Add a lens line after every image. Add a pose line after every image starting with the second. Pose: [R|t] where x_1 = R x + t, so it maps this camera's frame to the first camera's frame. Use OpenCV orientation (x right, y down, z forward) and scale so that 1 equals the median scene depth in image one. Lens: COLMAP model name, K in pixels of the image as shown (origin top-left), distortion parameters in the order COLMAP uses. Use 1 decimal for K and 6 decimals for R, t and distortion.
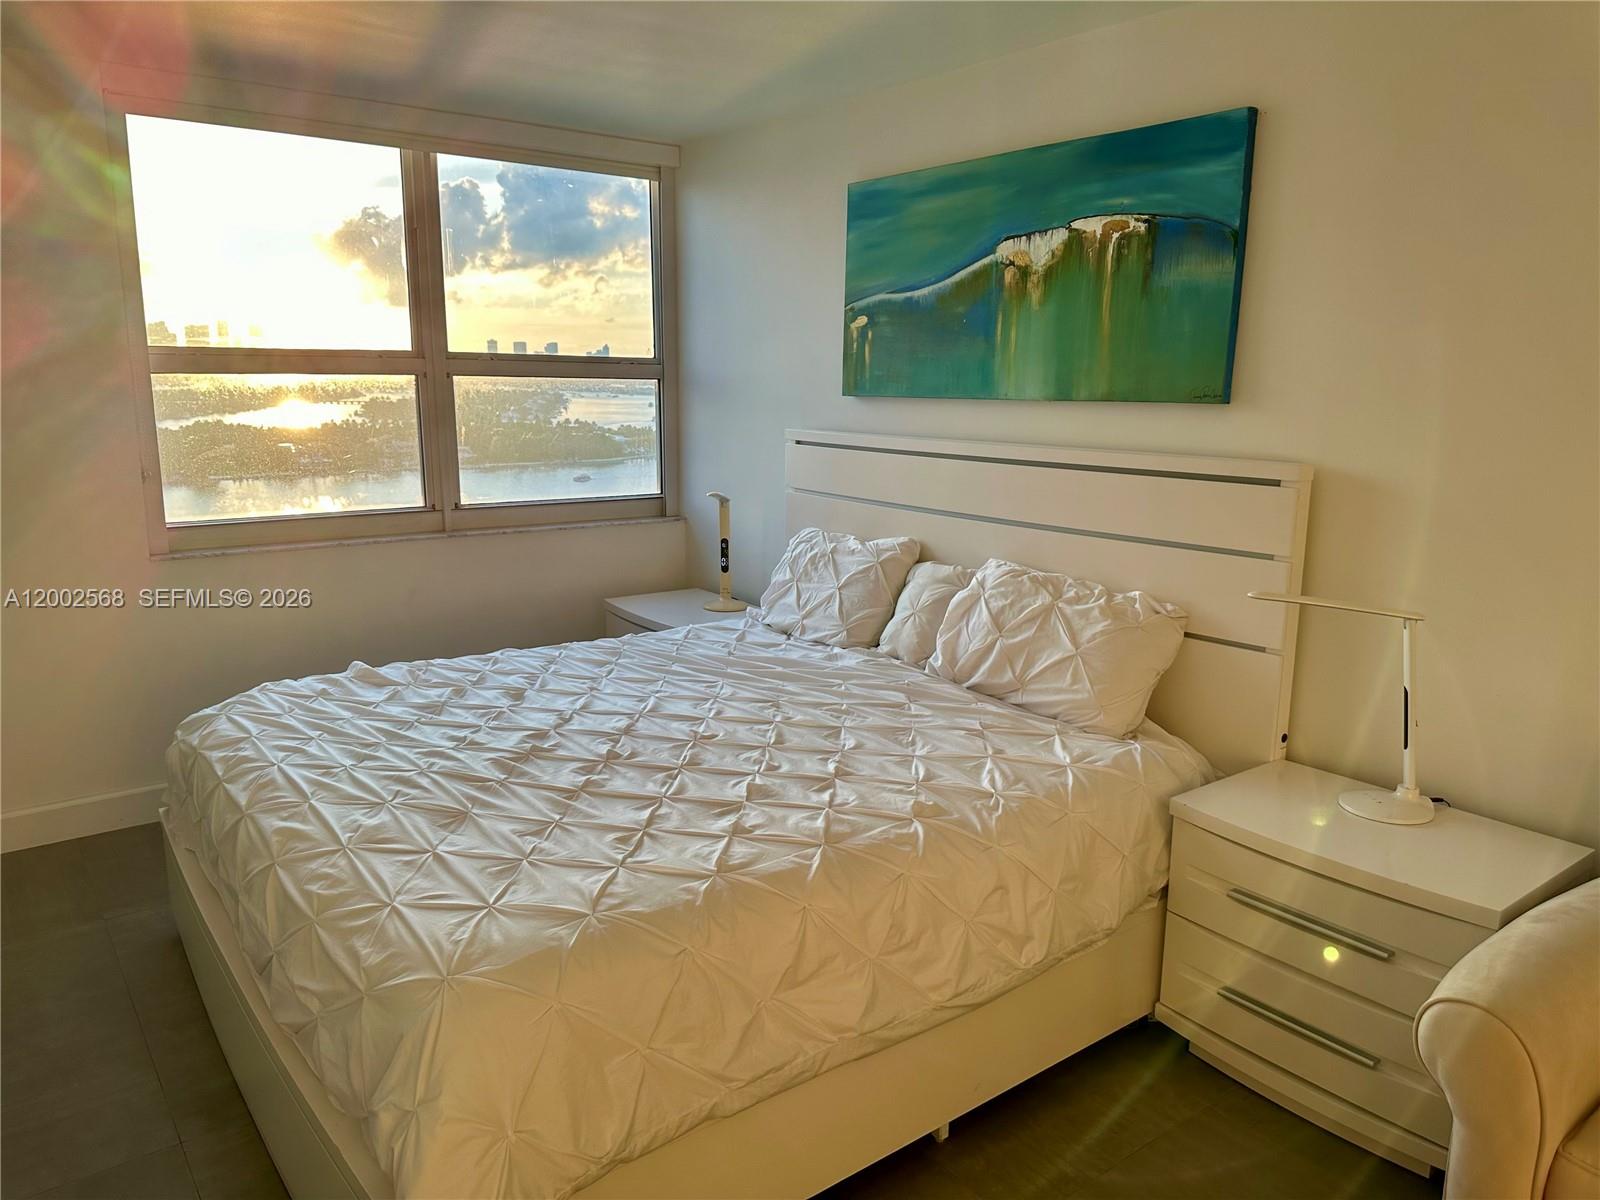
lens RADIAL K [[1117.3, 0, 807.7], [0, 1117.3, 607.2], [0, 0, 1]] dist [0.067868, -0.077097]
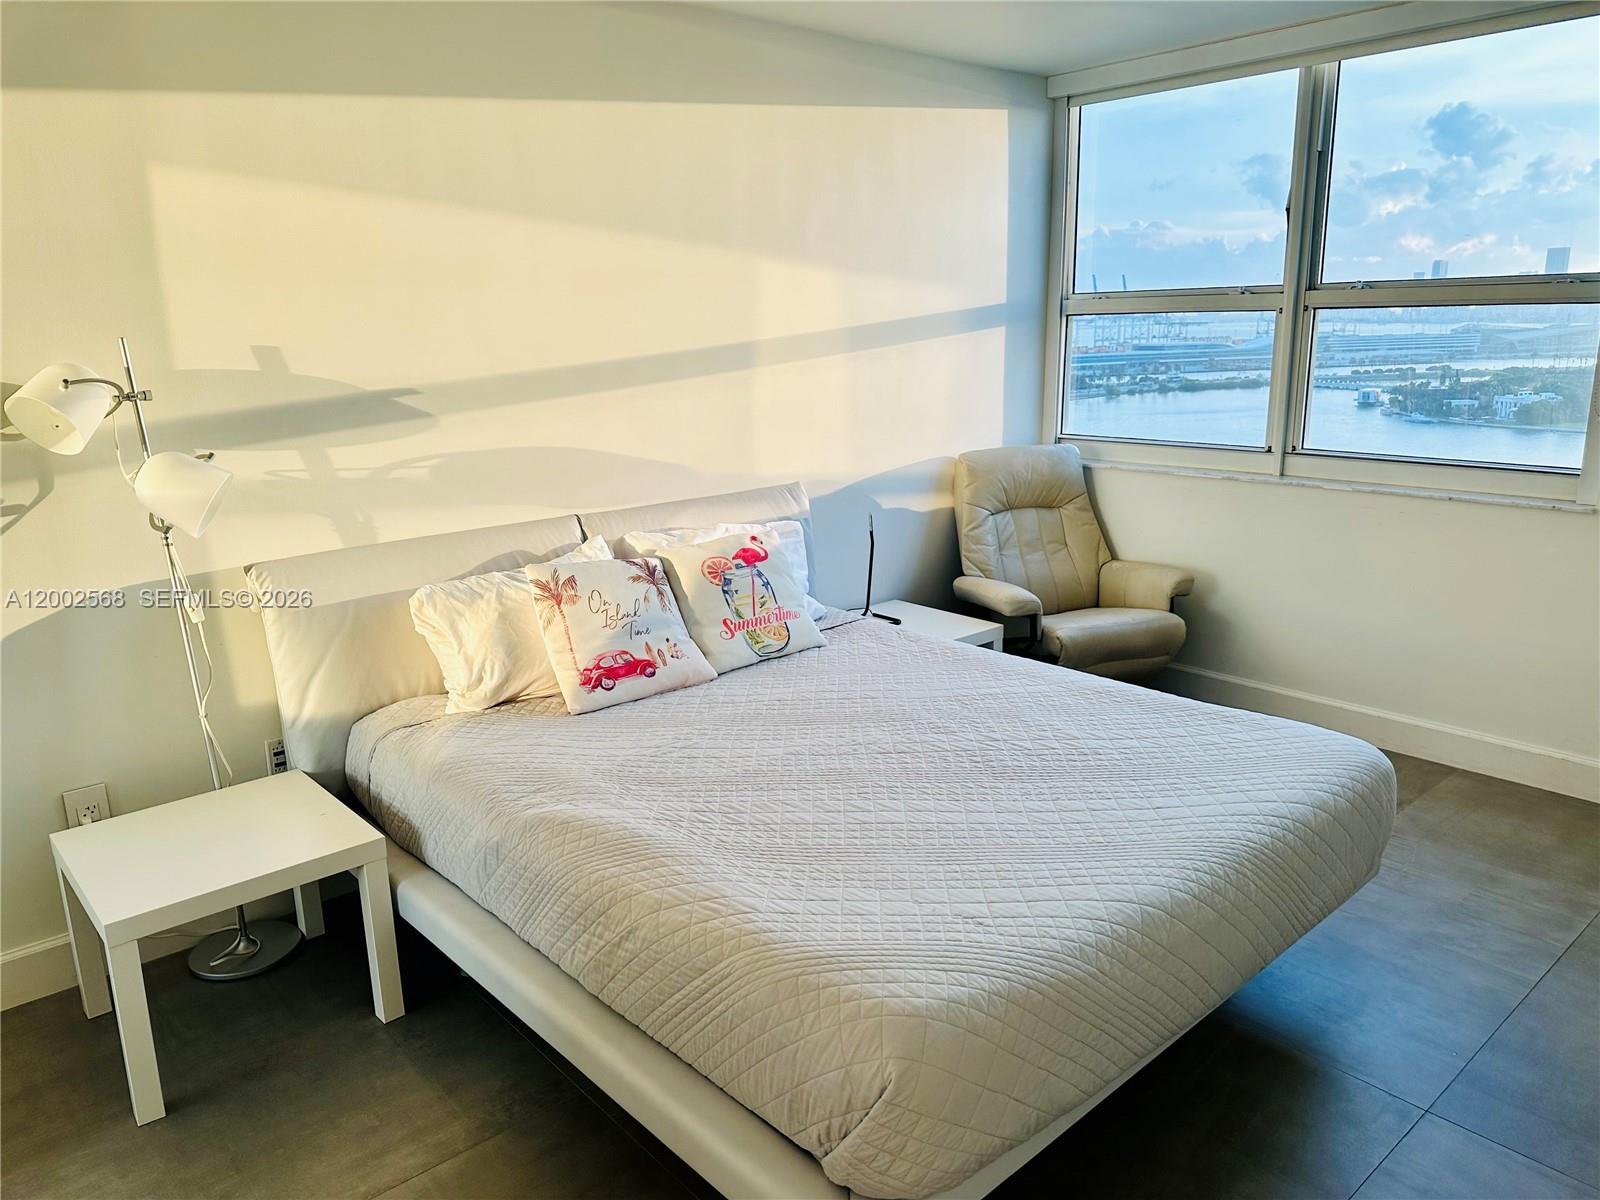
lens RADIAL K [[1117.3, 0, 799.1], [0, 1117.3, 599.4], [0, 0, 1]] dist [0.067868, -0.077097]
pose [[0.060390, 0.234134, -0.970327, 0.886554], [-0.181256, 0.958512, 0.220002, -0.152400], [0.981580, 0.162591, 0.100323, 0.777475]]
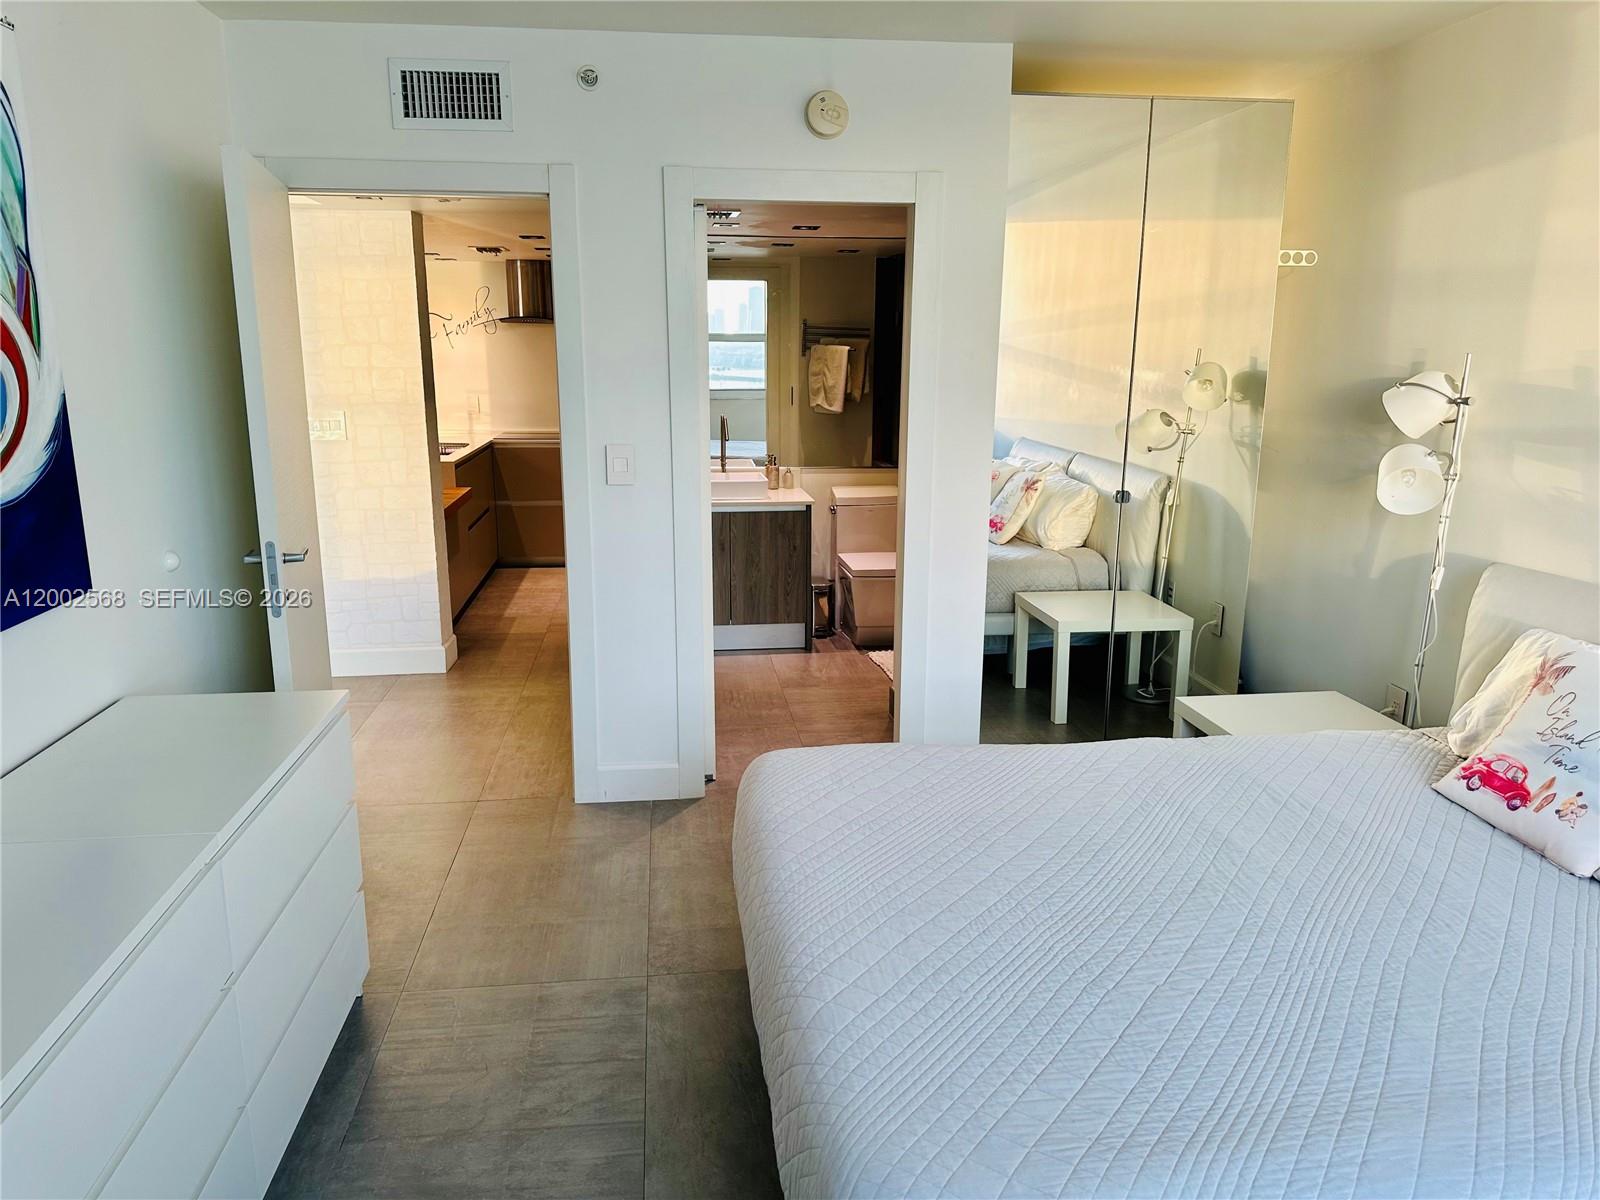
lens RADIAL K [[1117.3, 0, 797.1], [0, 1117.3, 598.6], [0, 0, 1]] dist [0.067868, -0.077097]
pose [[-0.858106, -0.124772, 0.498082, -0.012124], [0.088693, 0.919430, 0.383123, -0.307992], [-0.505754, 0.372936, -0.777902, 1.535894]]
